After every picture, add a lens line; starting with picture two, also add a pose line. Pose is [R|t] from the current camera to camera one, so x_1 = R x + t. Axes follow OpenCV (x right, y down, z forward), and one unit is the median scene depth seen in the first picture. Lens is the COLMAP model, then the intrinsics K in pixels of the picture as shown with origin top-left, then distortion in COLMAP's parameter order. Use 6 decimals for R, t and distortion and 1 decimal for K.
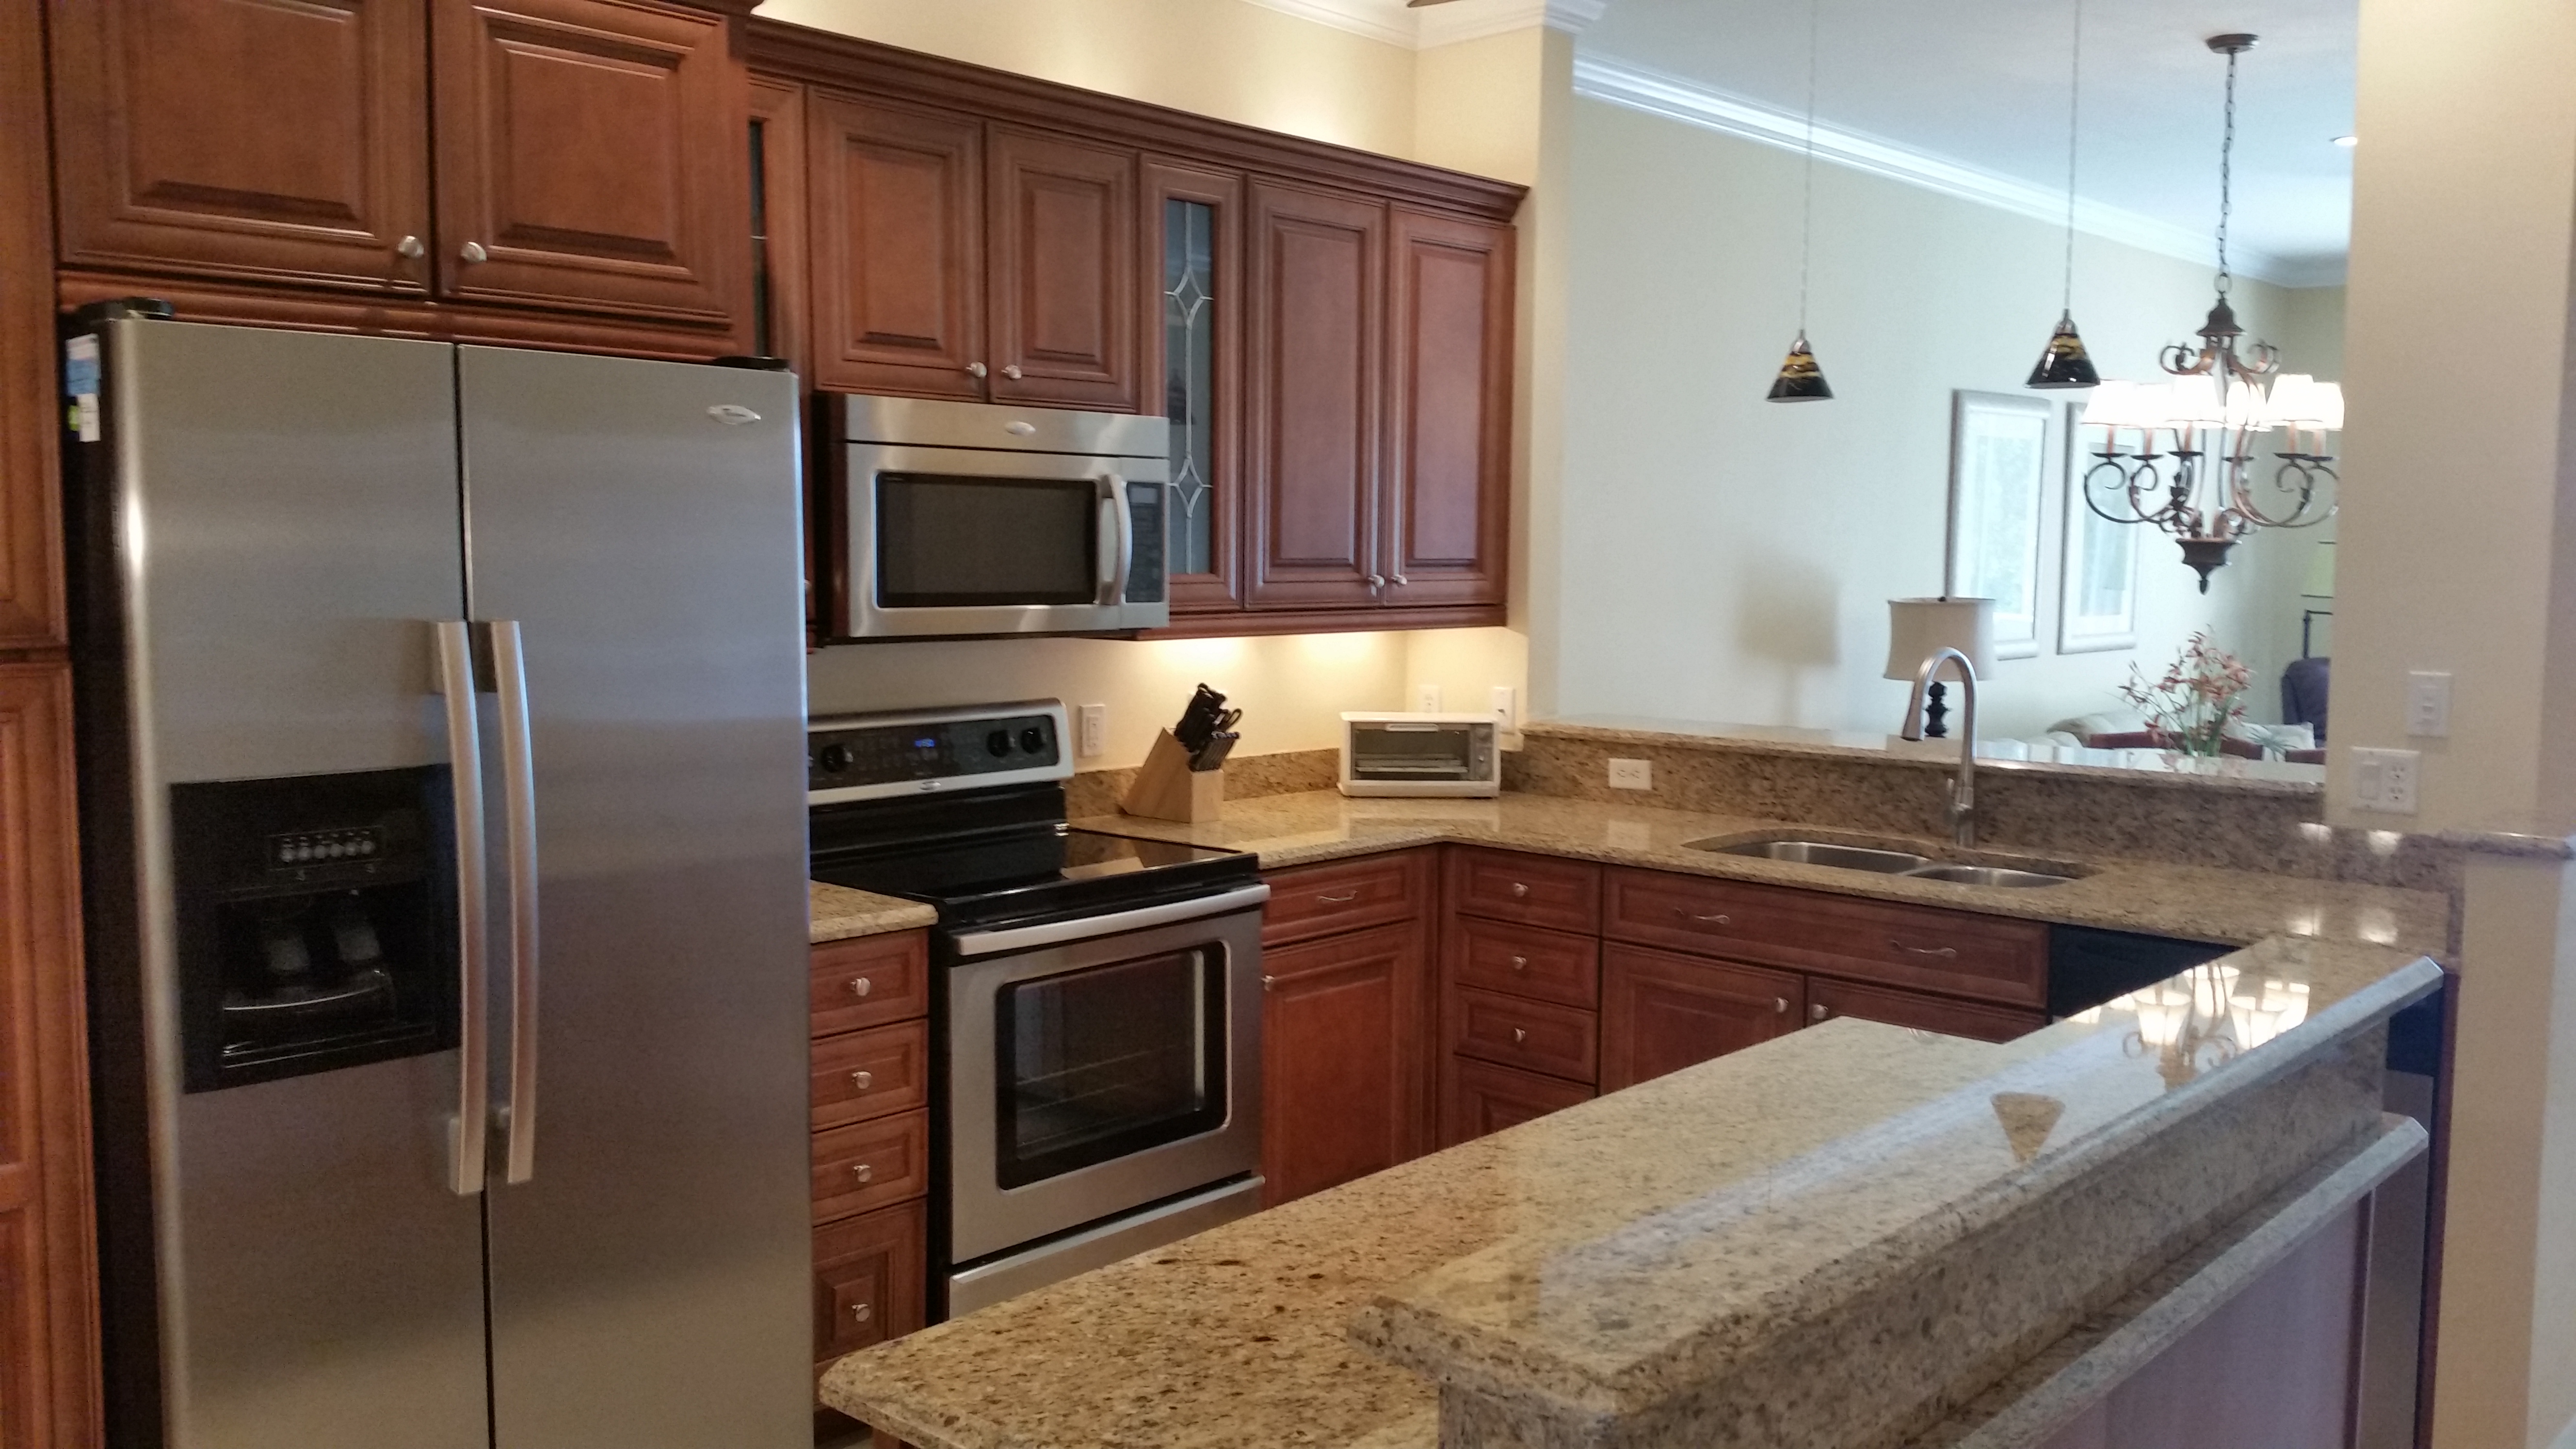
lens RADIAL K [[2140.2, 0, 1281.6], [0, 2140.2, 736.3], [0, 0, 1]] dist [0.038826, 0.000269]
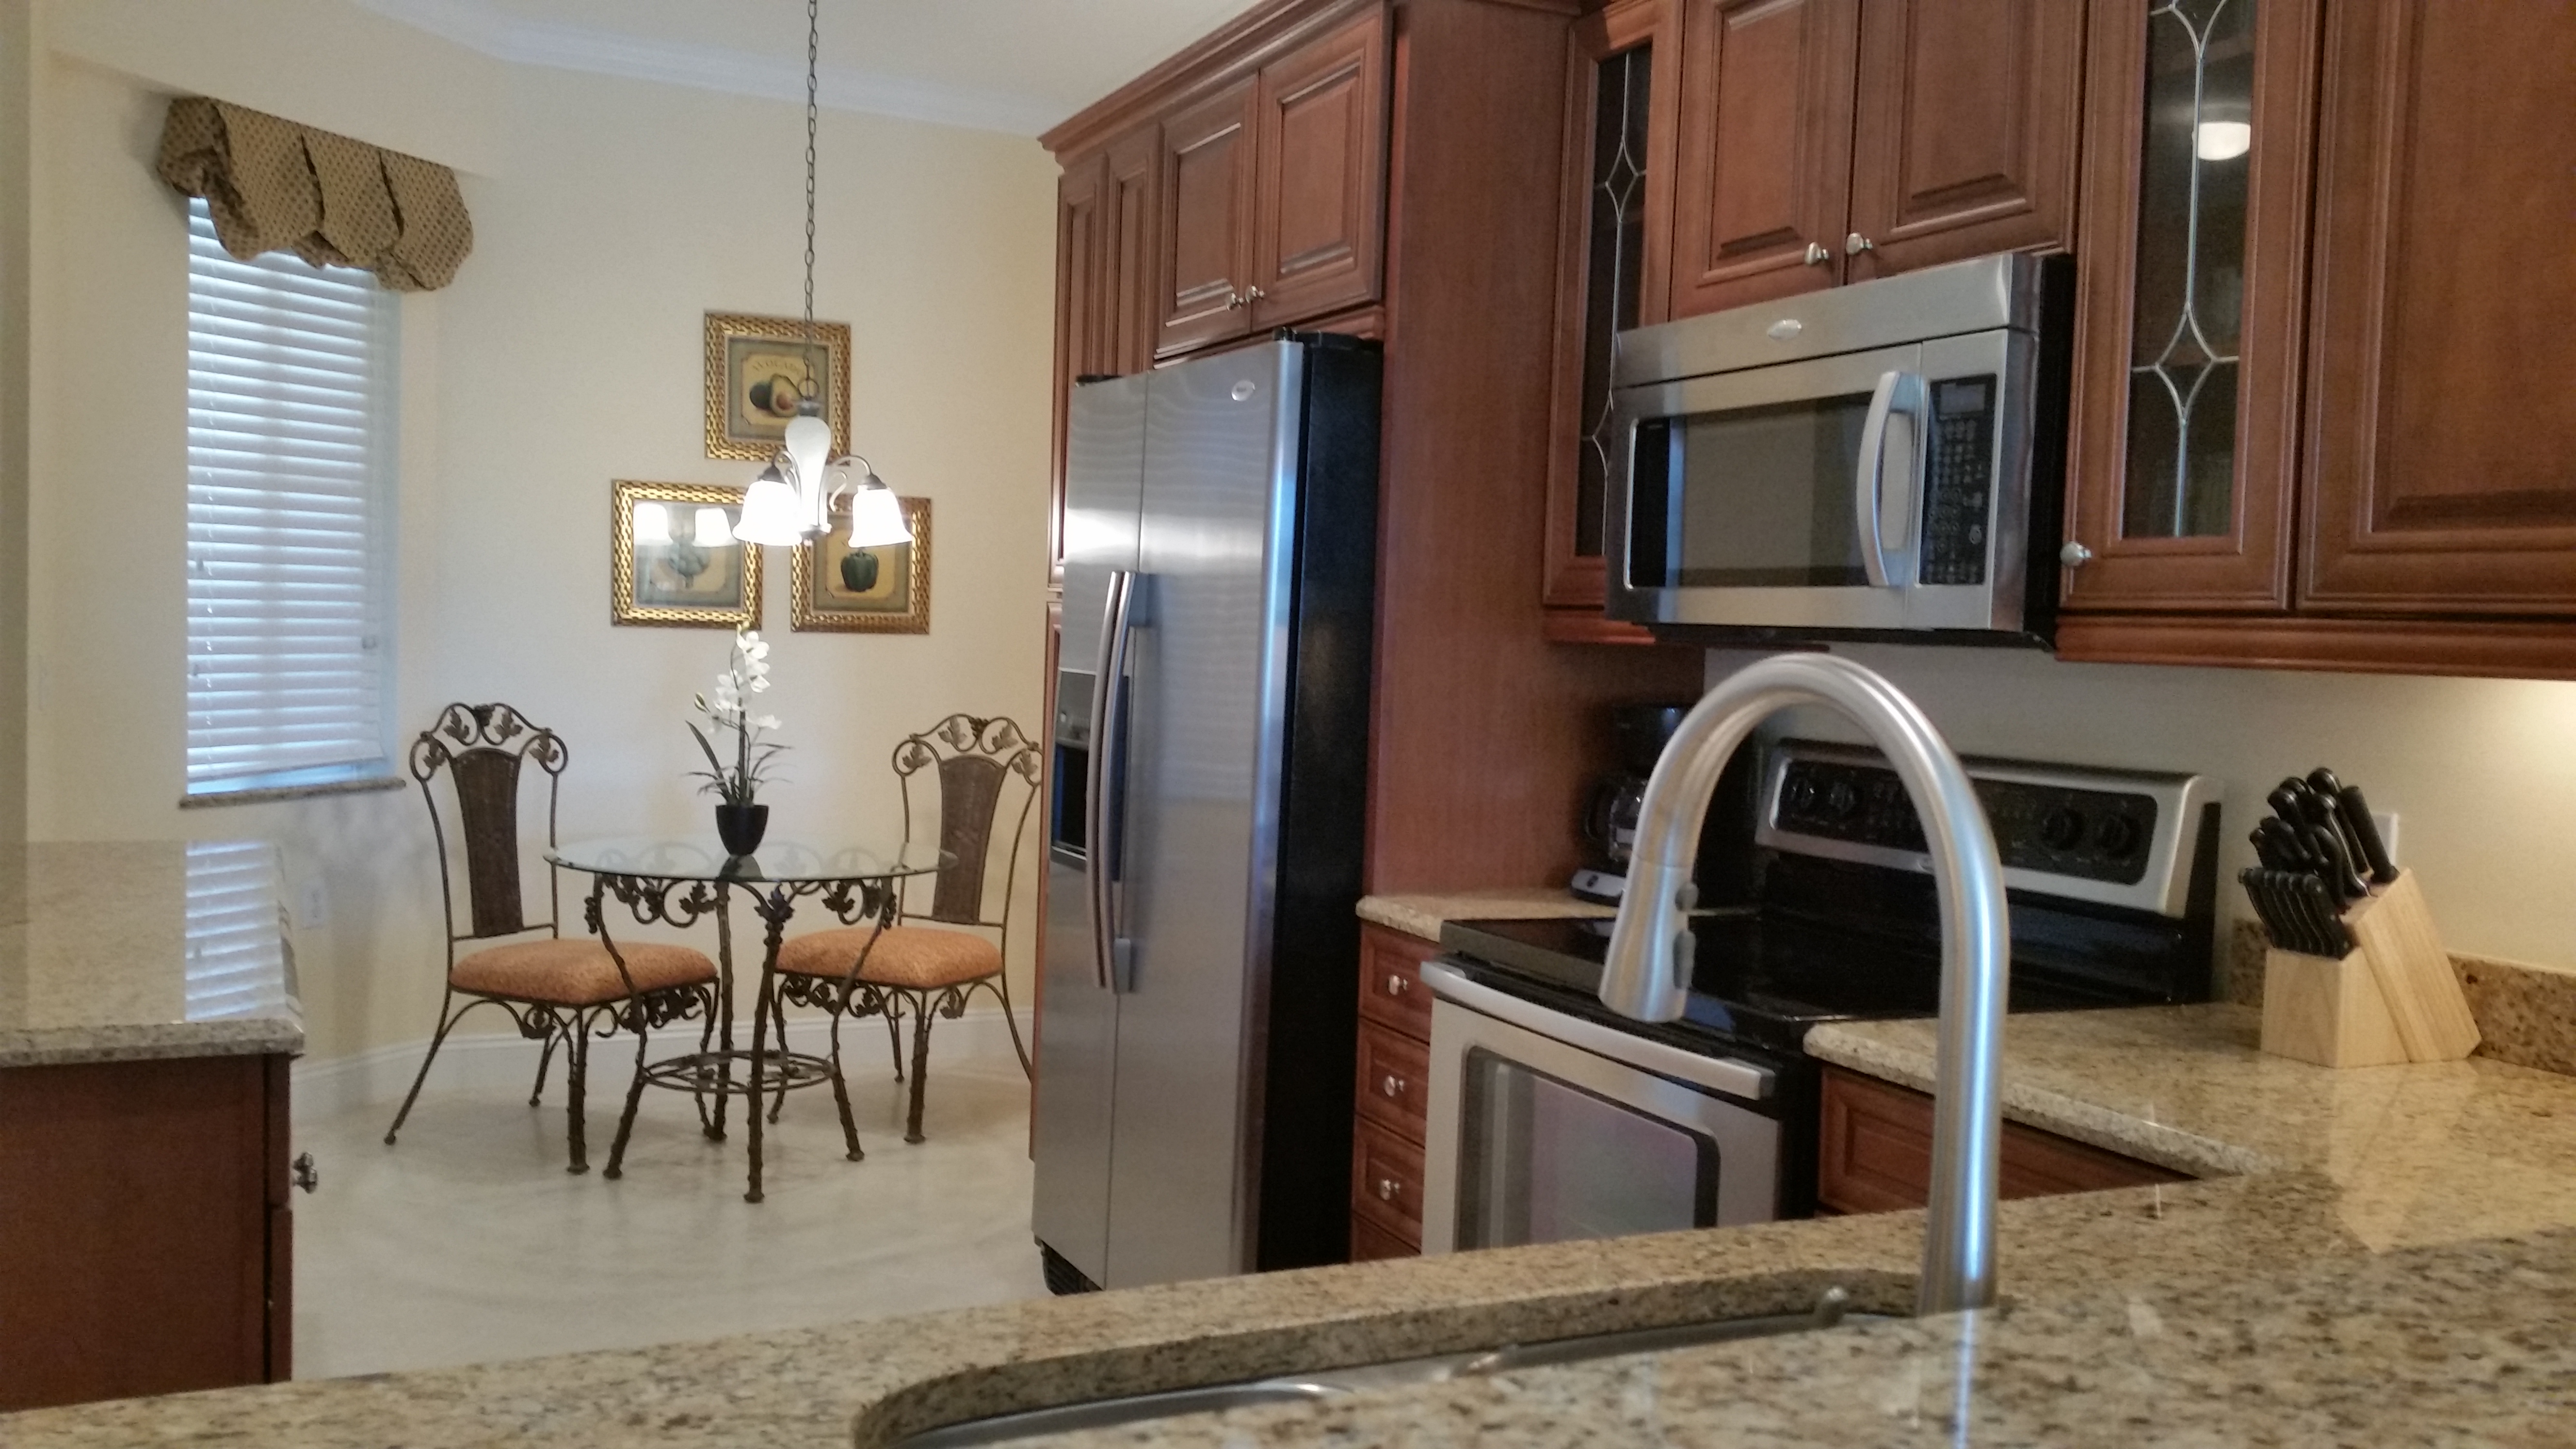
lens RADIAL K [[2140.2, 0, 1281.6], [0, 2140.2, 729.9], [0, 0, 1]] dist [0.038826, 0.000269]
pose [[-0.393557, 0.020532, -0.919071, 0.538187], [-0.122544, 0.989657, 0.074584, -0.044817], [0.911096, 0.141979, -0.386971, 1.061869]]
